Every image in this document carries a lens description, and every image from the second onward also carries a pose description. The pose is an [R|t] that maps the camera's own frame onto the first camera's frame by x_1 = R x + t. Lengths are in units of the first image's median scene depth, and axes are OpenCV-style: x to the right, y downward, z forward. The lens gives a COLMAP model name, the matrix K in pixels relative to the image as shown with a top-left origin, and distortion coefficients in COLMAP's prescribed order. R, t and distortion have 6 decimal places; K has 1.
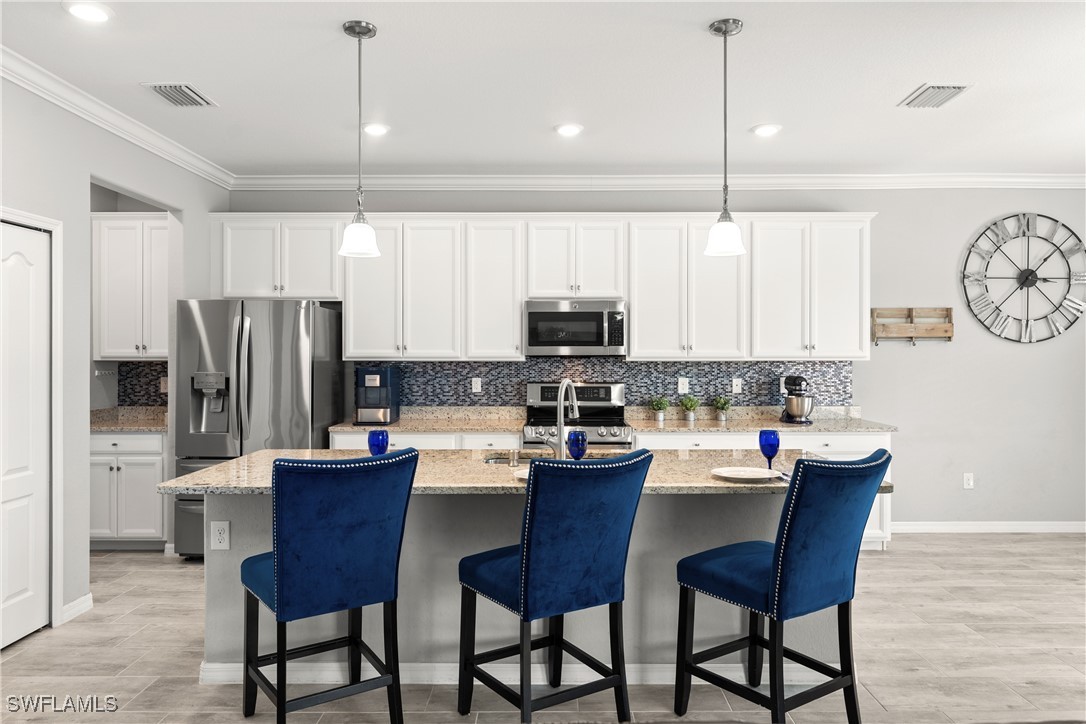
lens RADIAL K [[720.5, 0, 558.1], [0, 720.5, 352.0], [0, 0, 1]] dist [0.002880, 0.000890]
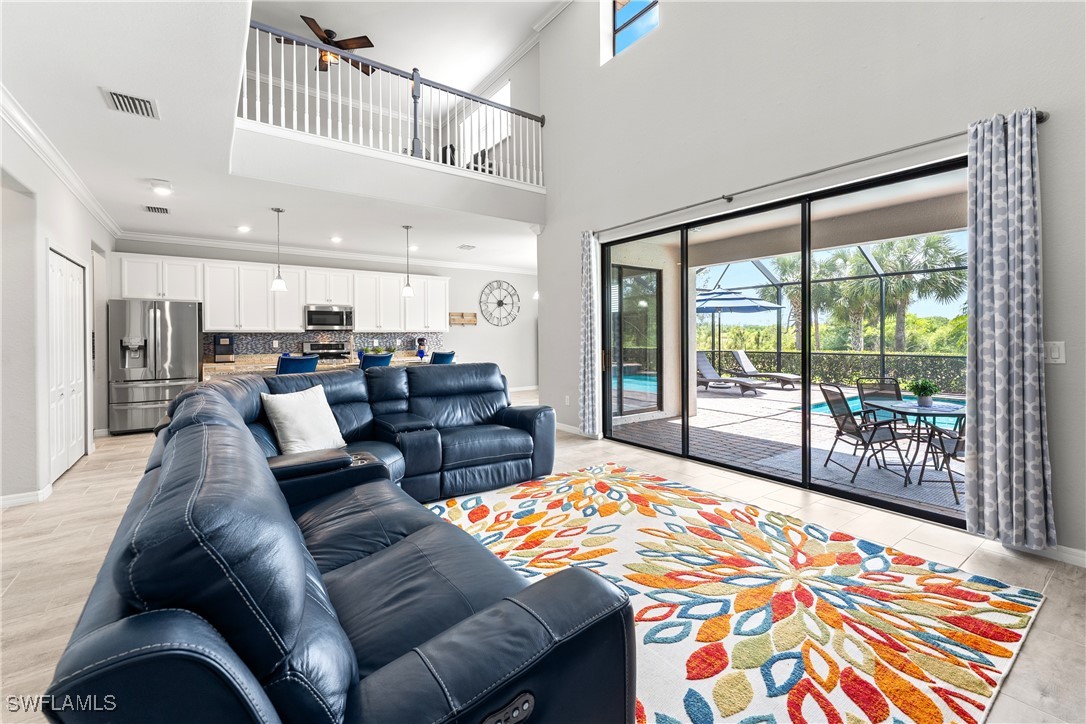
lens RADIAL K [[461.7, 0, 555.5], [0, 461.7, 334.9], [0, 0, 1]] dist [0.000228, 0.000073]
pose [[0.802436, -0.004723, 0.596719, -0.274350], [0.007121, 0.999973, -0.001661, 0.028310], [-0.596695, 0.005582, 0.802448, -0.615259]]
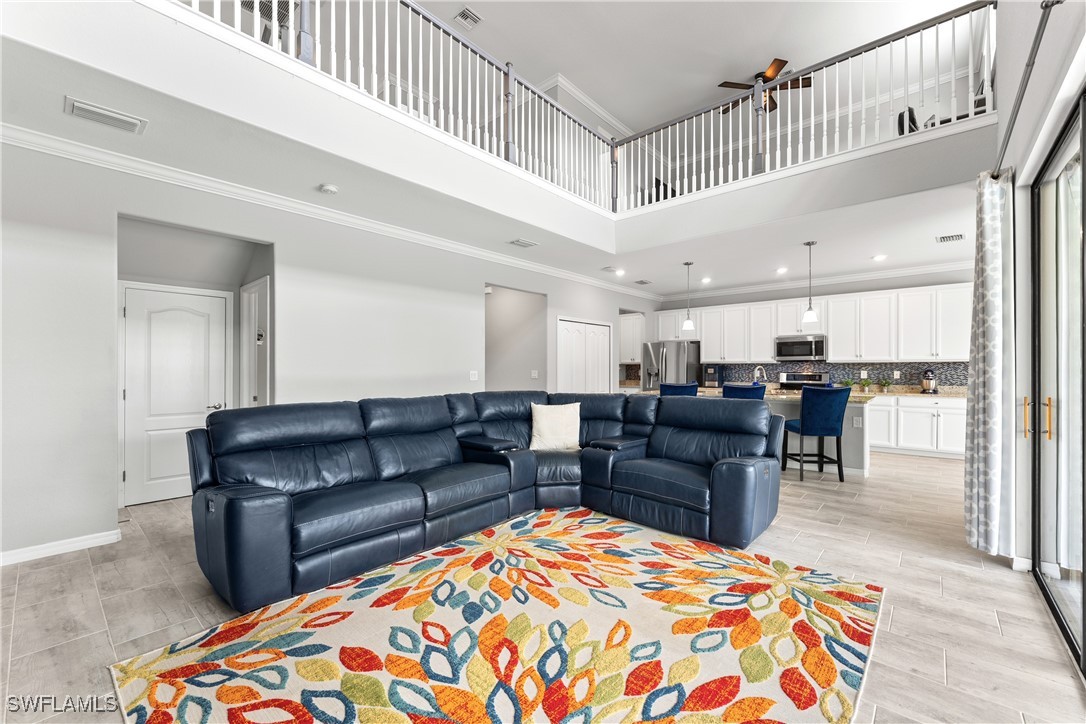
lens RADIAL K [[443.4, 0, 543.0], [0, 443.4, 362.0], [0, 0, 1]] dist [-0.001147, -0.000338]
pose [[0.749682, -0.011115, -0.661704, 0.337946], [0.001604, 0.999887, -0.014977, 0.029396], [0.661796, 0.010167, 0.749615, -0.585948]]
